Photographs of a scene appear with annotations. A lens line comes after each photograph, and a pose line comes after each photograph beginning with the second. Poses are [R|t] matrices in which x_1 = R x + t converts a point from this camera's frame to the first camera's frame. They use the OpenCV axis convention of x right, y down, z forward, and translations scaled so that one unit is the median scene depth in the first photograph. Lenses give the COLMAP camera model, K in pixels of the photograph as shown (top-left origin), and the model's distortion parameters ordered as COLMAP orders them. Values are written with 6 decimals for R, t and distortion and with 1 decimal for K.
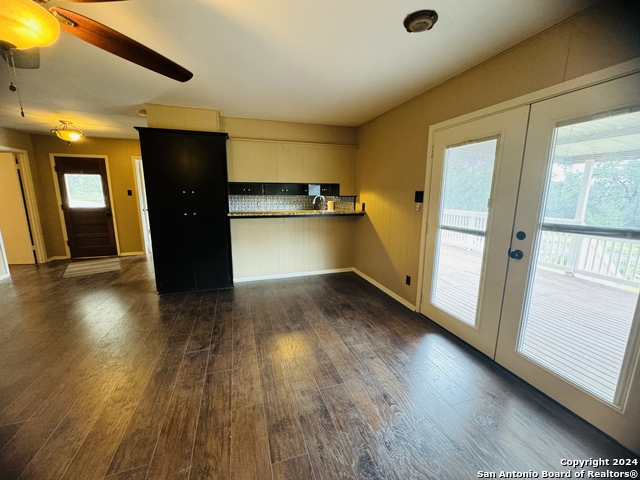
lens RADIAL K [[255.4, 0, 319.6], [0, 255.4, 239.3], [0, 0, 1]] dist [-0.001480, -0.000107]
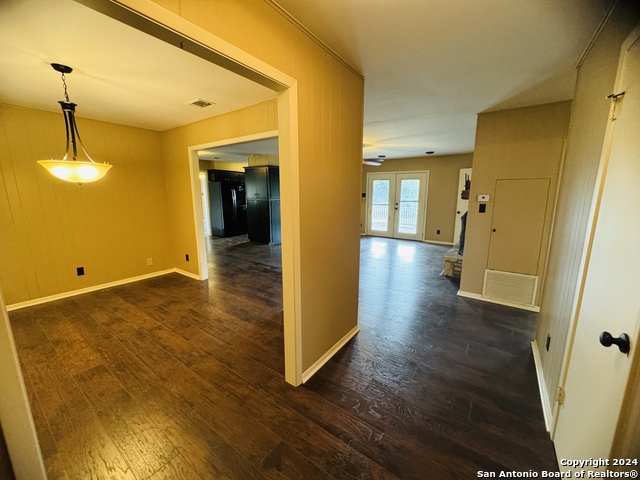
lens RADIAL K [[255.4, 0, 319.6], [0, 255.4, 239.3], [0, 0, 1]] dist [-0.001480, -0.000107]
pose [[0.803460, -0.112078, 0.584714, -1.350670], [0.110498, 0.993129, 0.038526, 0.126906], [-0.585014, 0.033655, 0.810324, -0.807469]]
